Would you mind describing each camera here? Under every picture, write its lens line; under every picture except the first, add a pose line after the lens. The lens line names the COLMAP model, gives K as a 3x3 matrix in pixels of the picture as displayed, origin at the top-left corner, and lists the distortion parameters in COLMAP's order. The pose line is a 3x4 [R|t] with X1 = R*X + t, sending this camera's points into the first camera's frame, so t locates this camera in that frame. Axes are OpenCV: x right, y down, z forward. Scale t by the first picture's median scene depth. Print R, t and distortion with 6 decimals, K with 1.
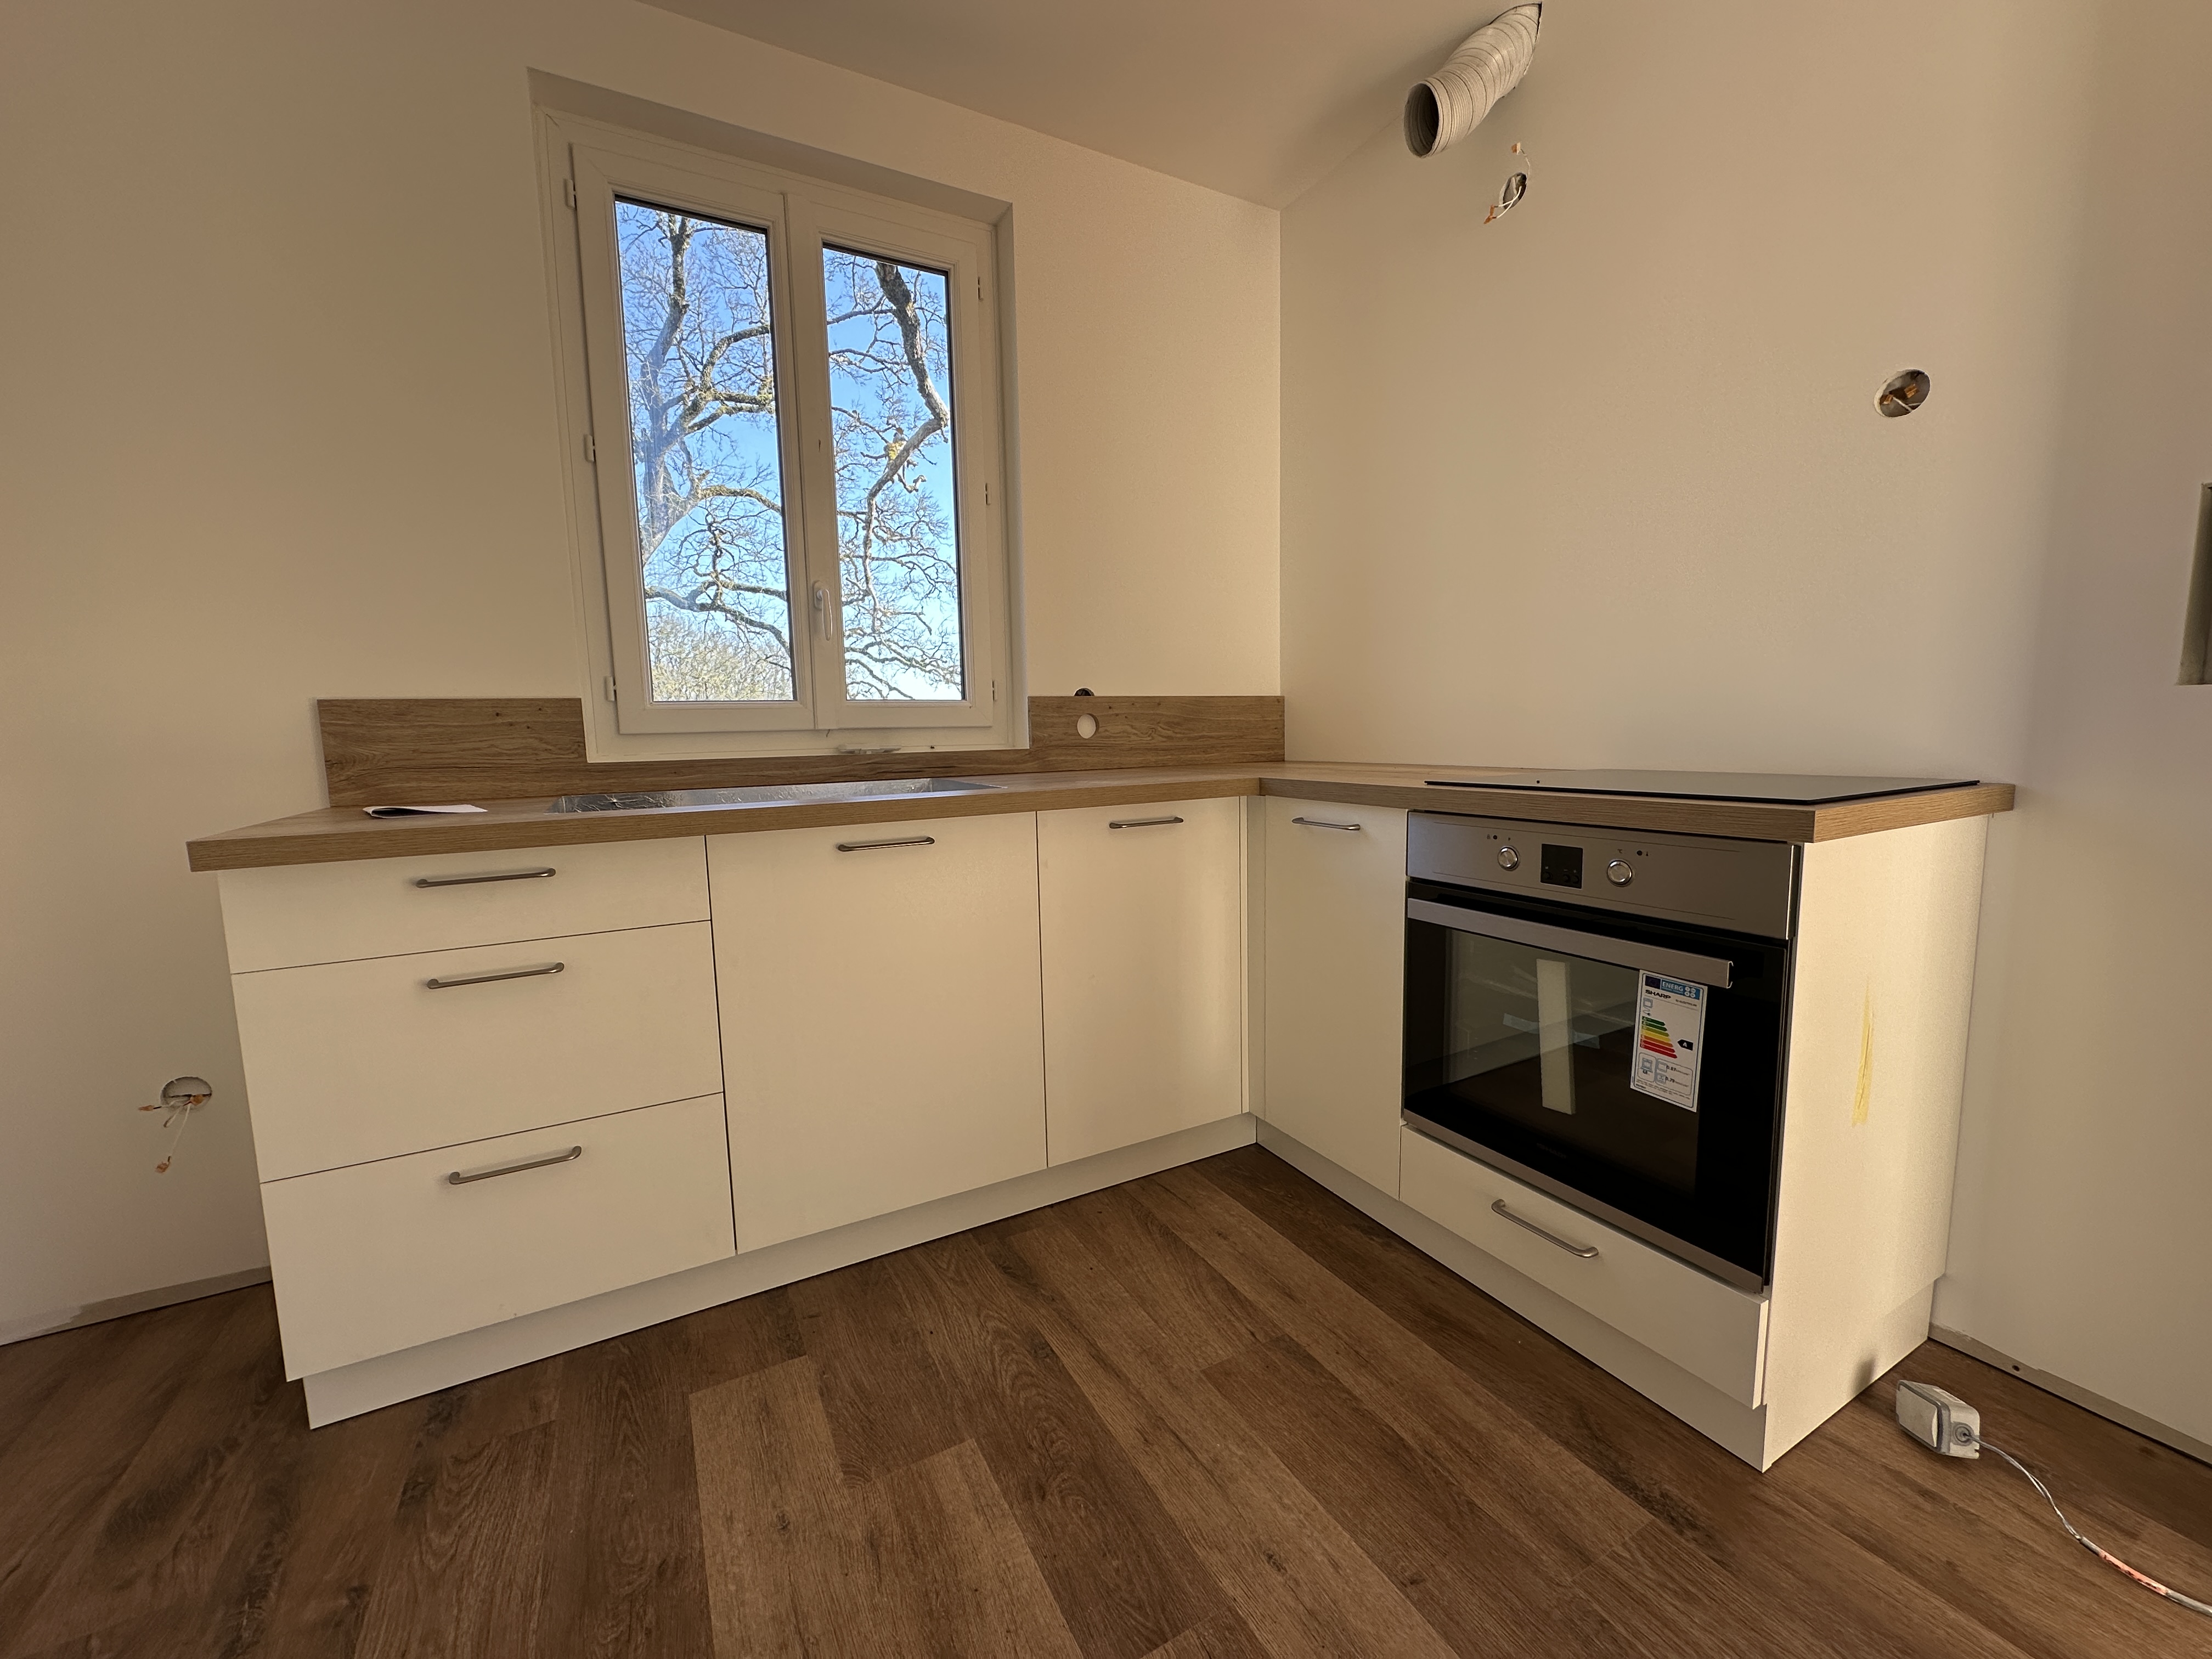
lens RADIAL K [[880.5, 0, 1107.0], [0, 880.5, 832.2], [0, 0, 1]] dist [-0.000637, -0.000495]
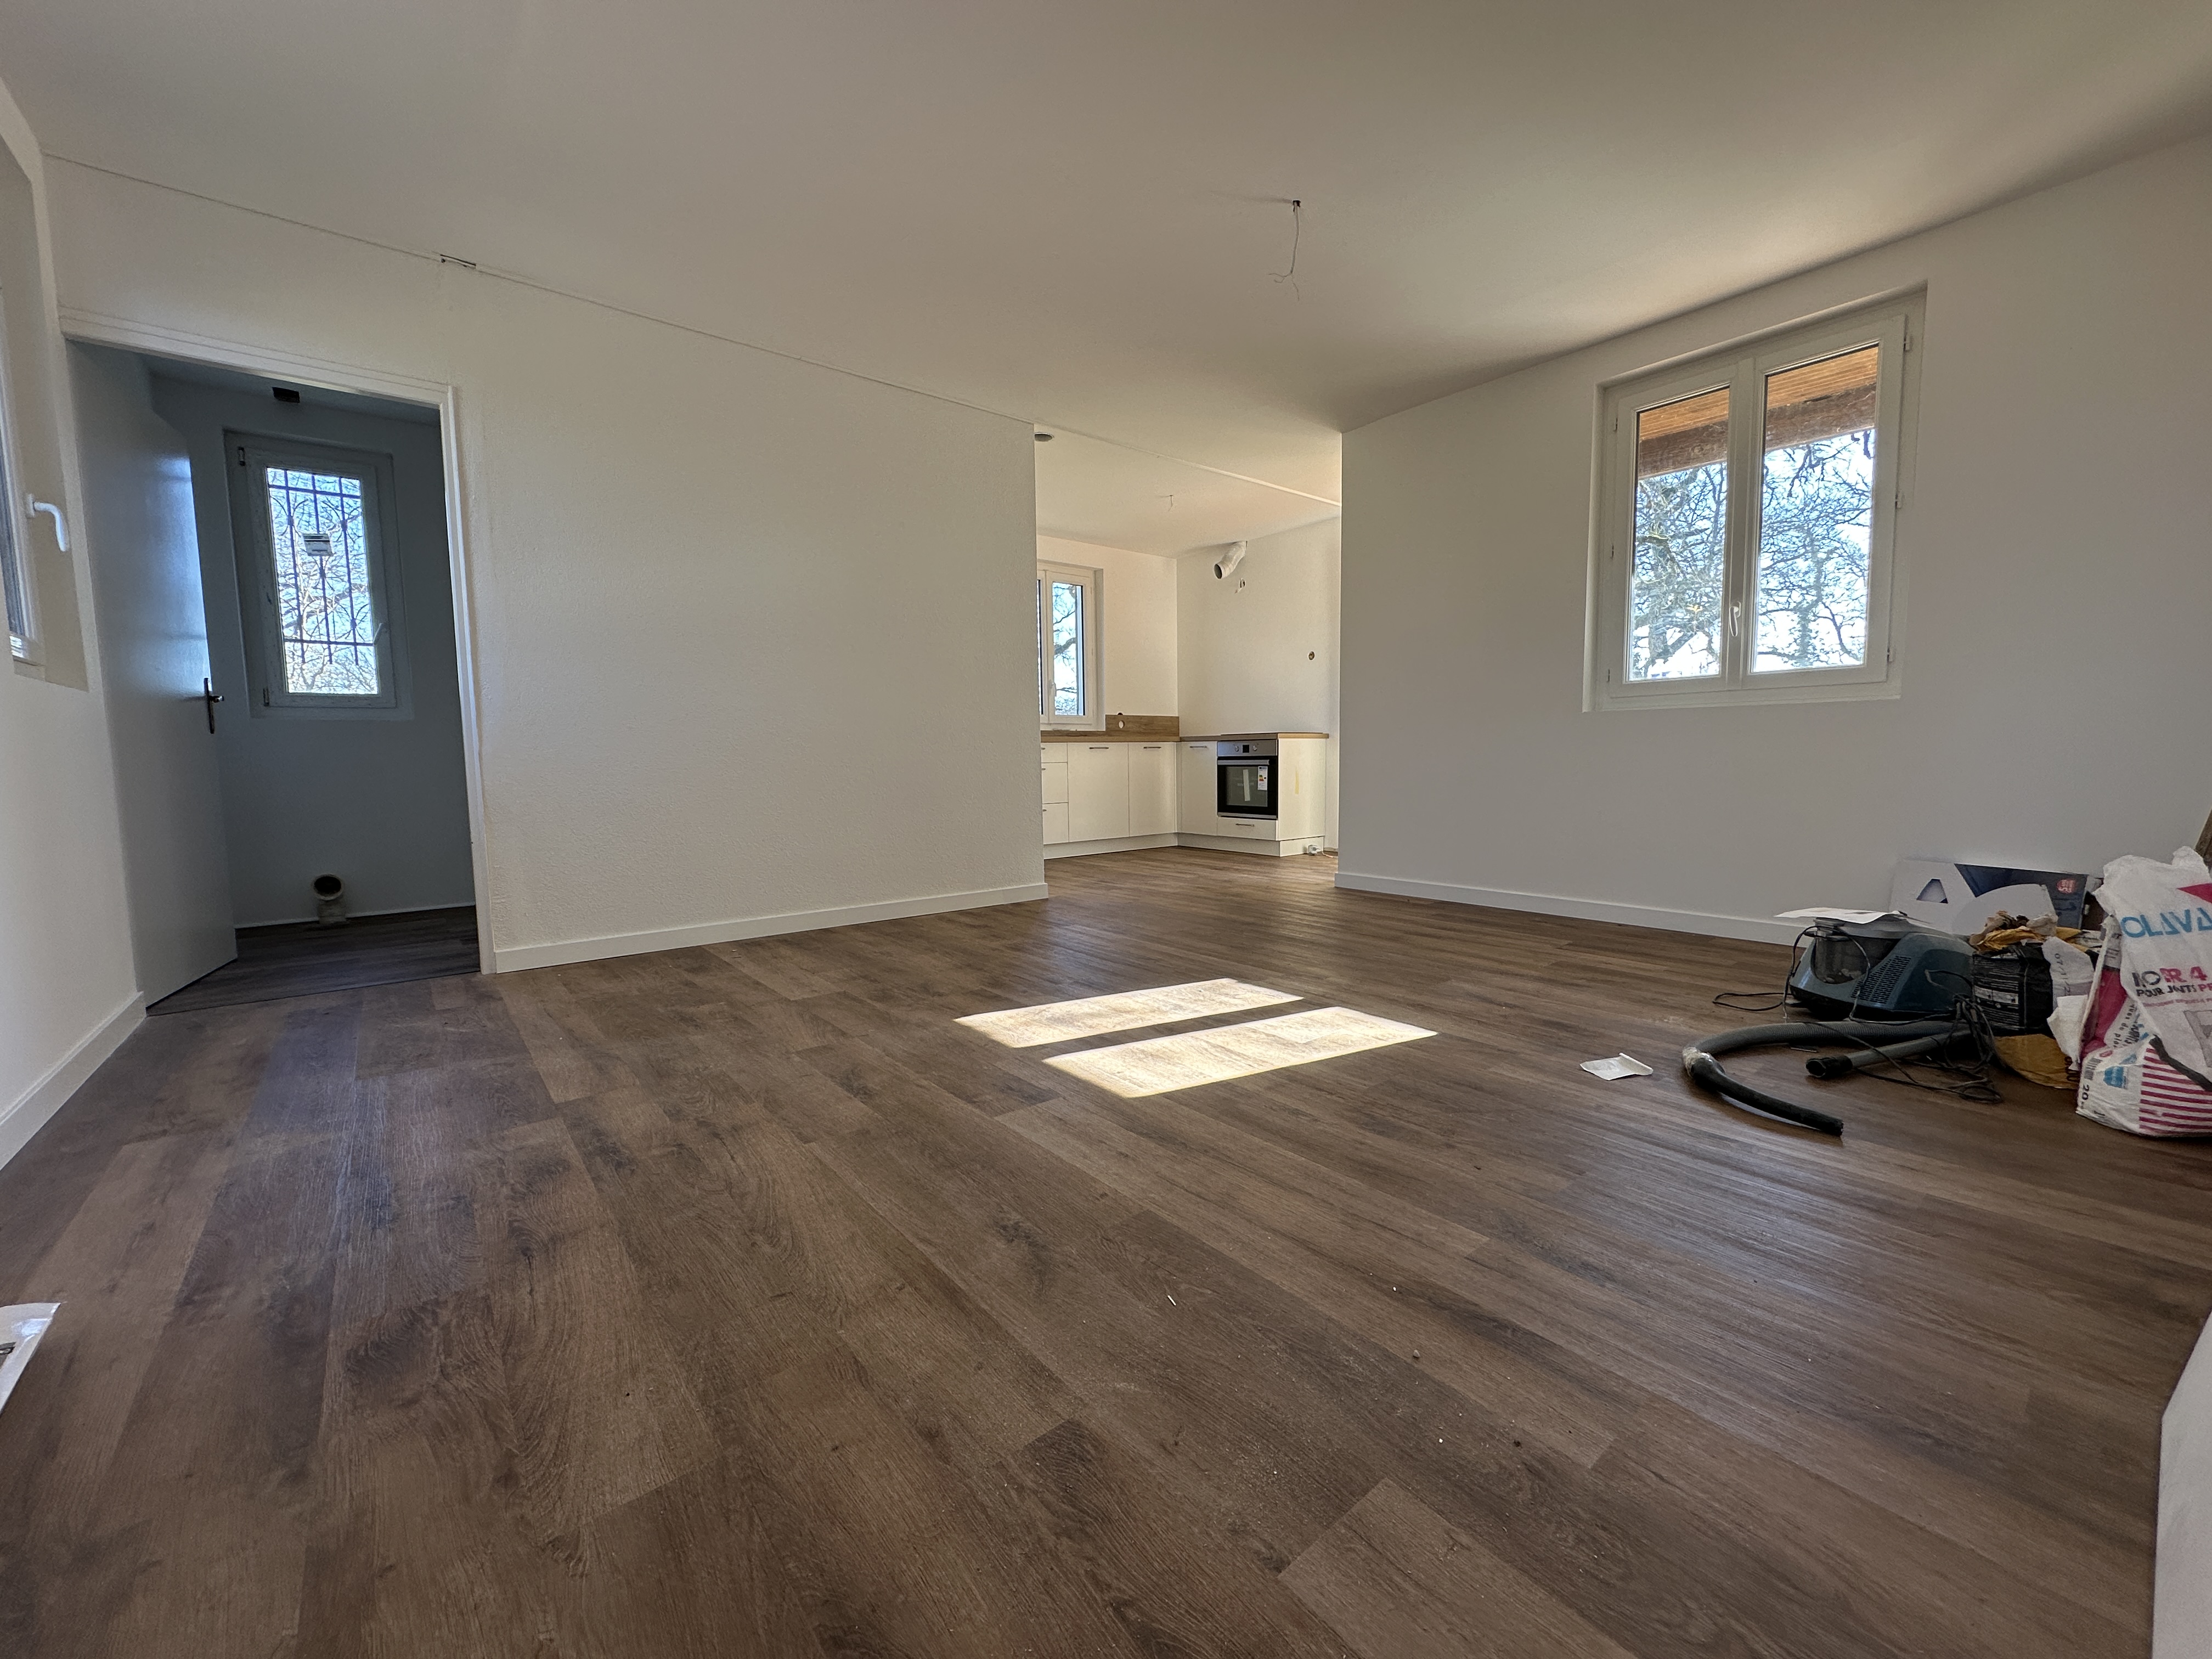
lens RADIAL K [[880.5, 0, 1105.6], [0, 880.5, 824.3], [0, 0, 1]] dist [-0.000637, -0.000495]
pose [[0.984028, -0.006400, 0.177901, -0.995382], [0.013289, 0.999206, -0.037559, 0.551567], [-0.177519, 0.039323, 0.983331, -3.226146]]
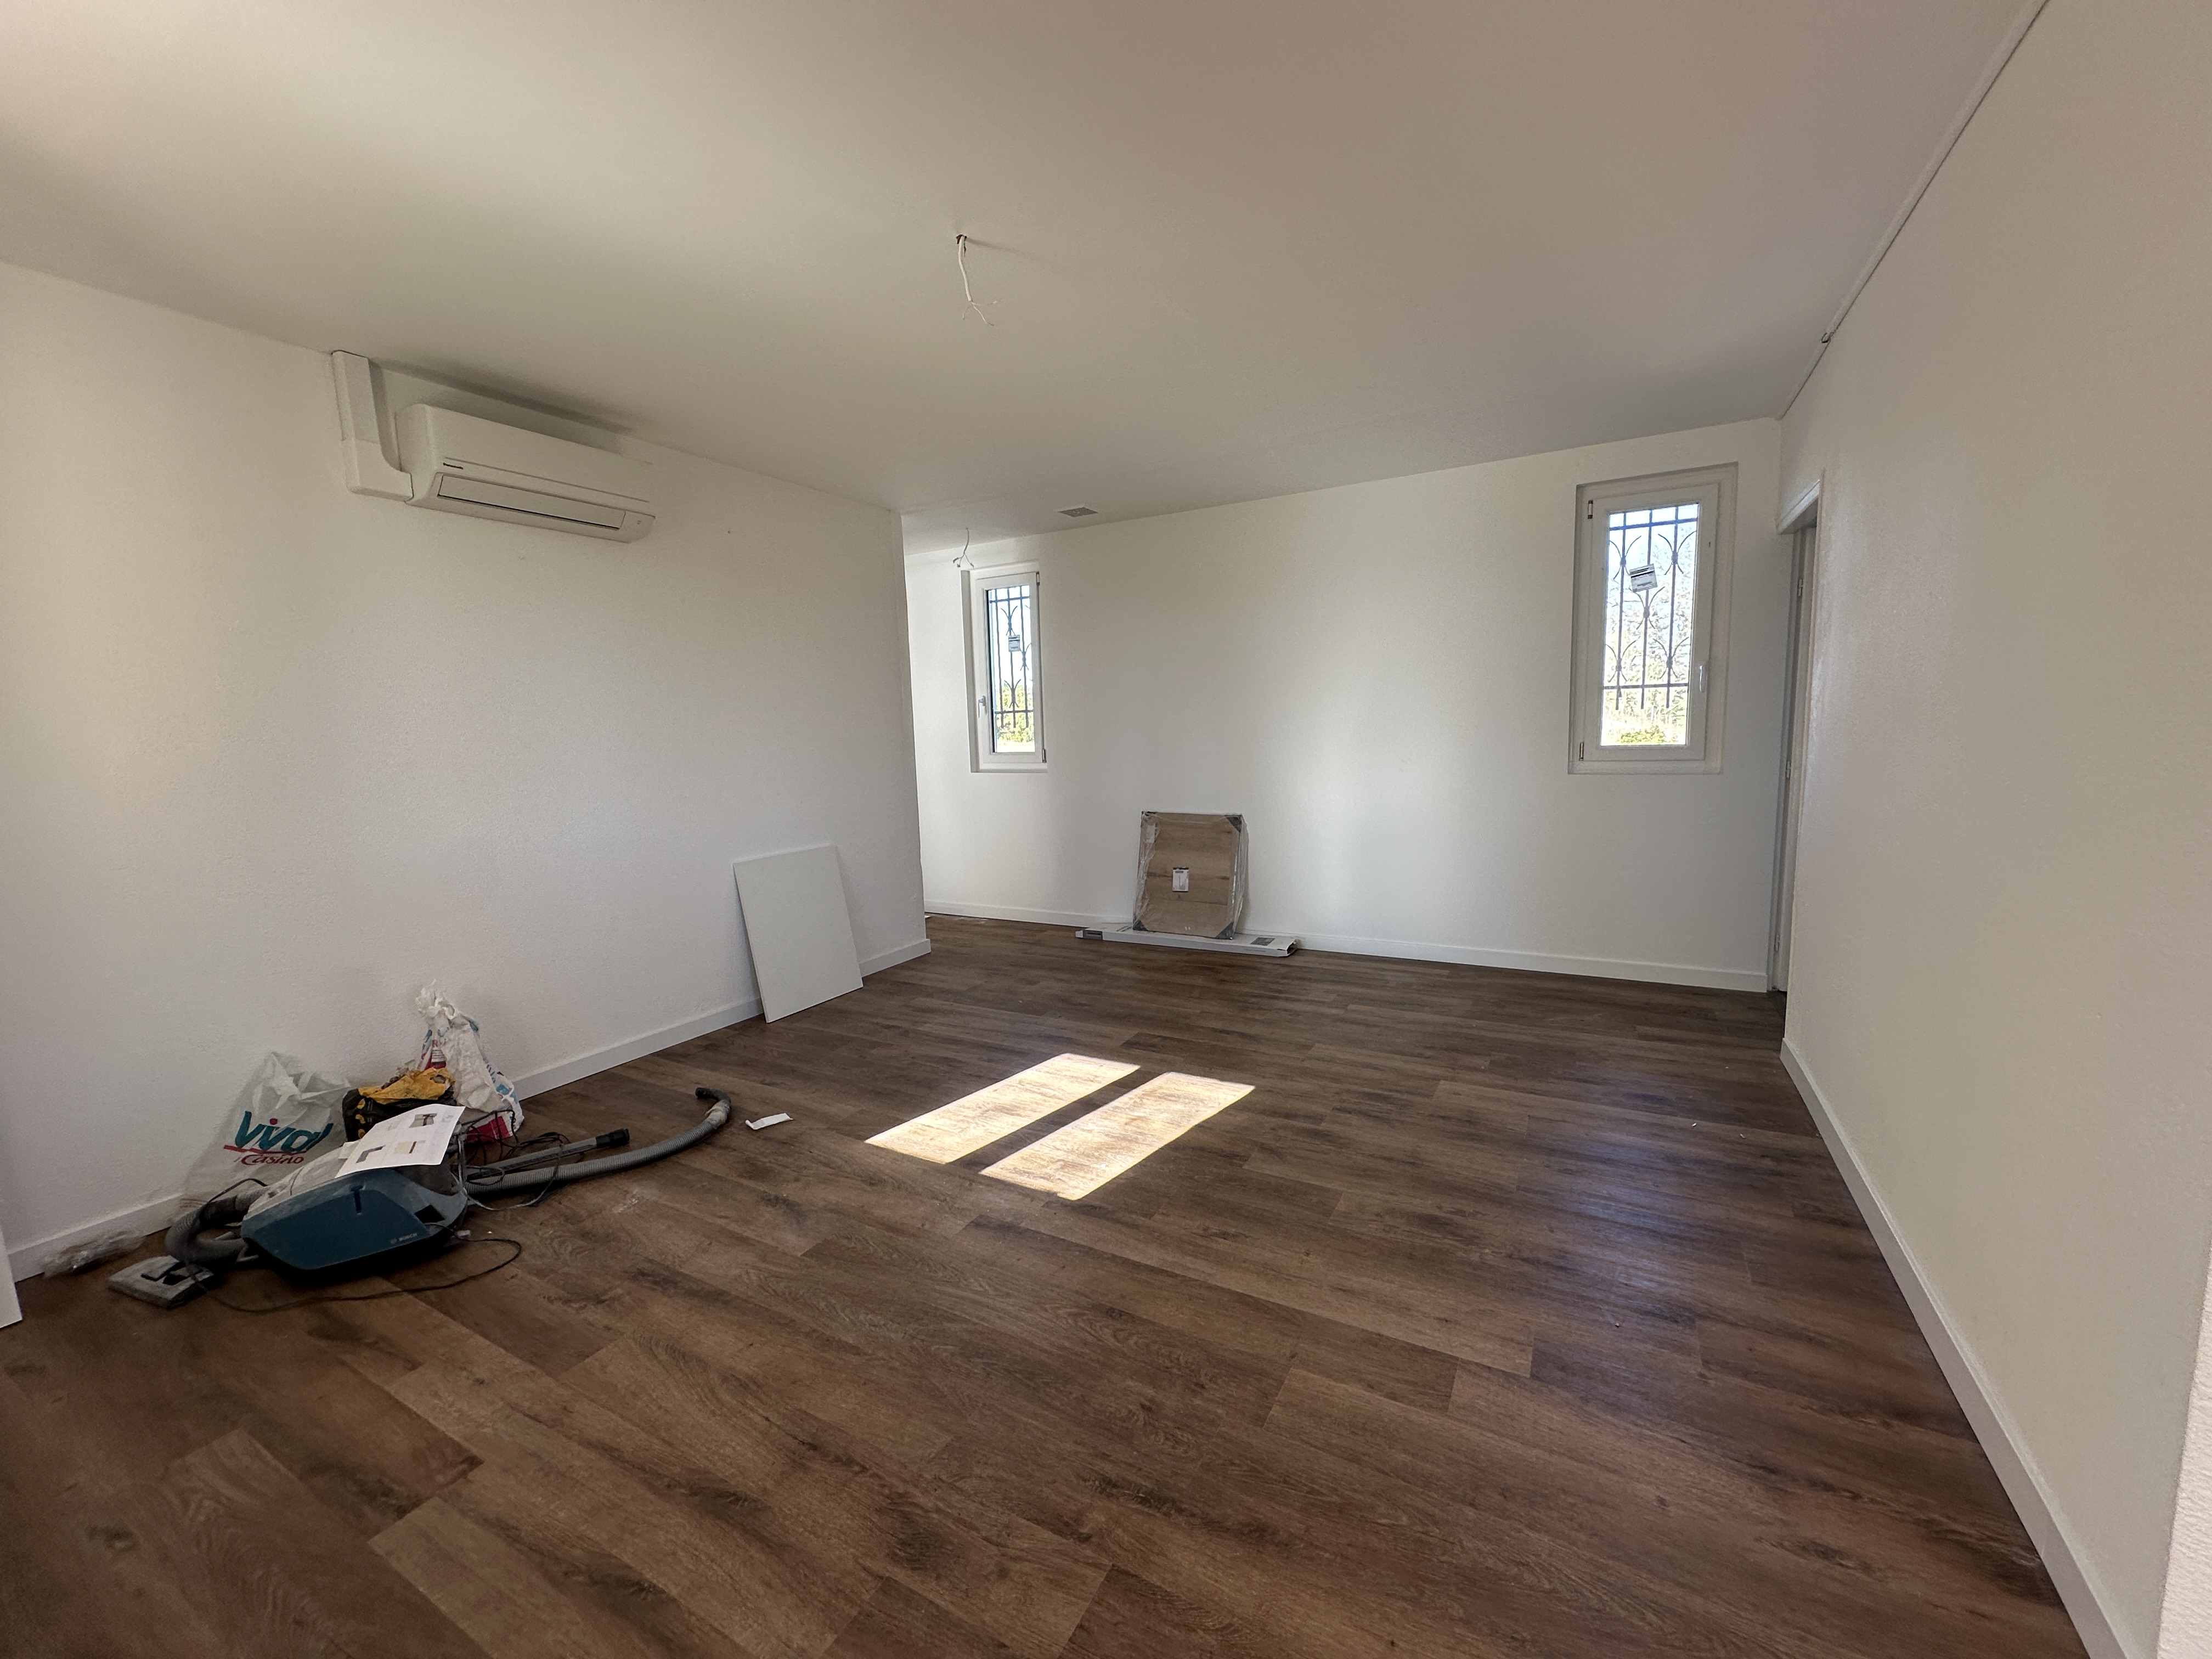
lens RADIAL K [[880.5, 0, 1108.2], [0, 880.5, 827.6], [0, 0, 1]] dist [-0.000637, -0.000495]
pose [[-0.845429, 0.109984, -0.522640, 0.334801], [-0.011860, 0.974460, 0.224249, -0.175856], [0.533956, 0.195785, -0.822532, -0.156470]]
